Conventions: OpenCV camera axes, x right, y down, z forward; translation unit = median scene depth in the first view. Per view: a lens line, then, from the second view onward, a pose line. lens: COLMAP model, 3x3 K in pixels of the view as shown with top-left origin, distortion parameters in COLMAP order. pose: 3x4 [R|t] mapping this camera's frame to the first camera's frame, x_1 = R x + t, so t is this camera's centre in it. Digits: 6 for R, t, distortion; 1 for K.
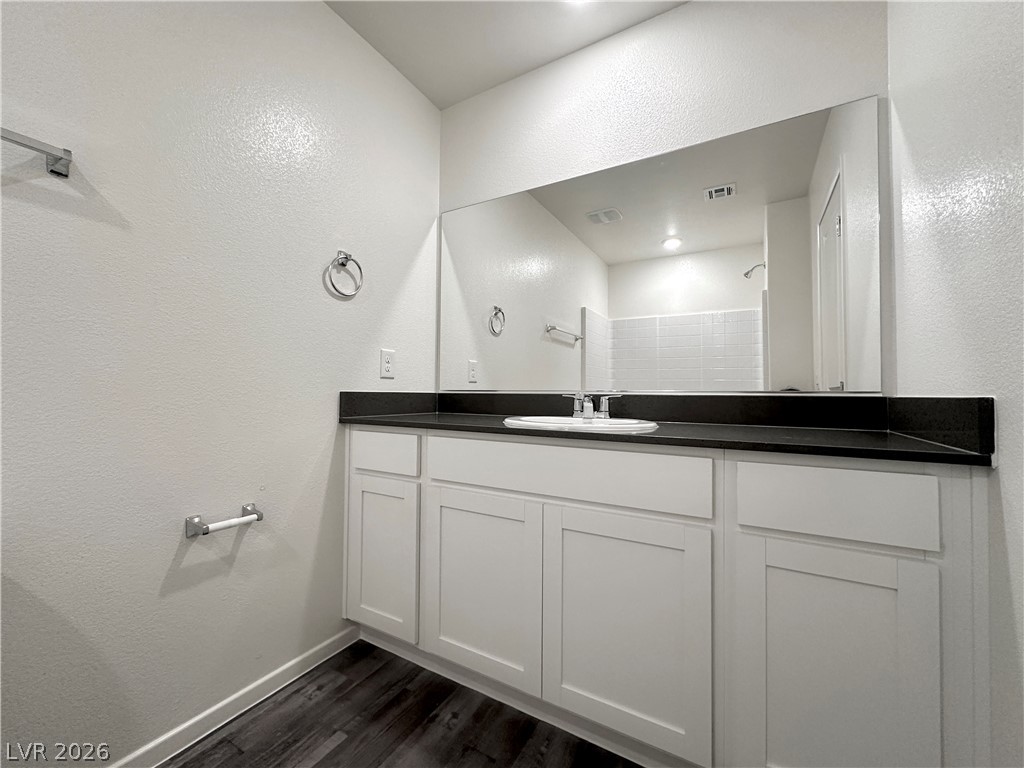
lens RADIAL K [[410.3, 0, 512.9], [0, 410.3, 385.3], [0, 0, 1]] dist [-0.003590, 0.000995]
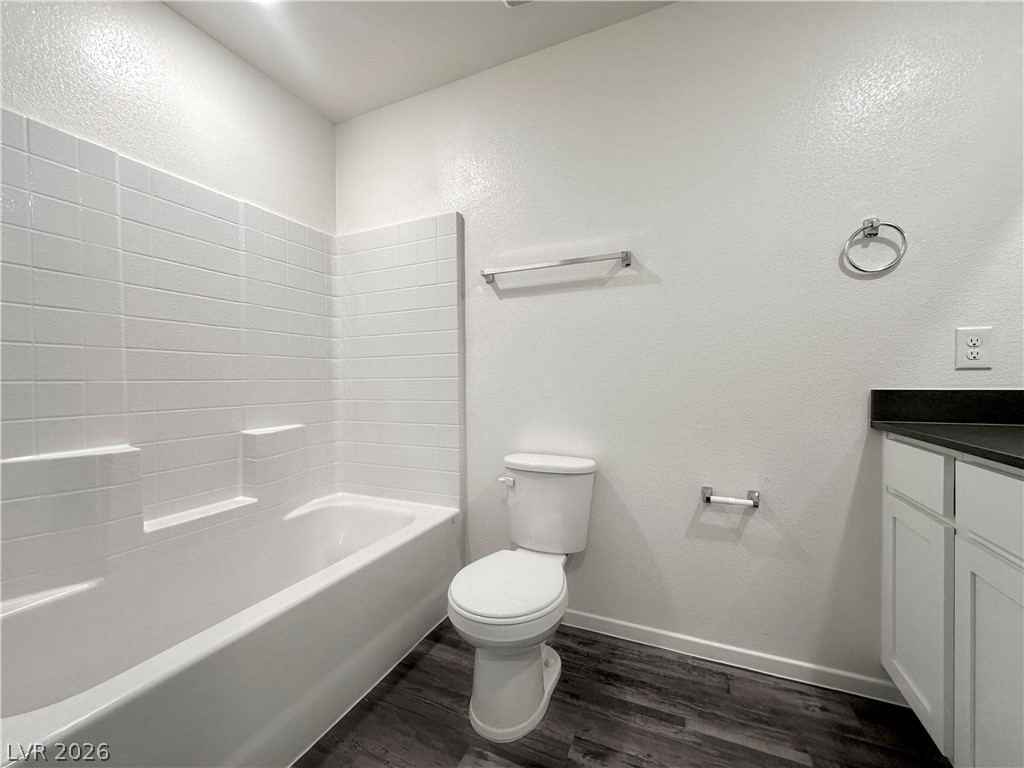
lens RADIAL K [[410.3, 0, 512.8], [0, 410.3, 385.3], [0, 0, 1]] dist [-0.003590, 0.000995]
pose [[0.101433, 0.001547, -0.994841, 0.396203], [0.029731, 0.999547, 0.004586, -0.022616], [0.994398, -0.030043, 0.101341, 0.234222]]
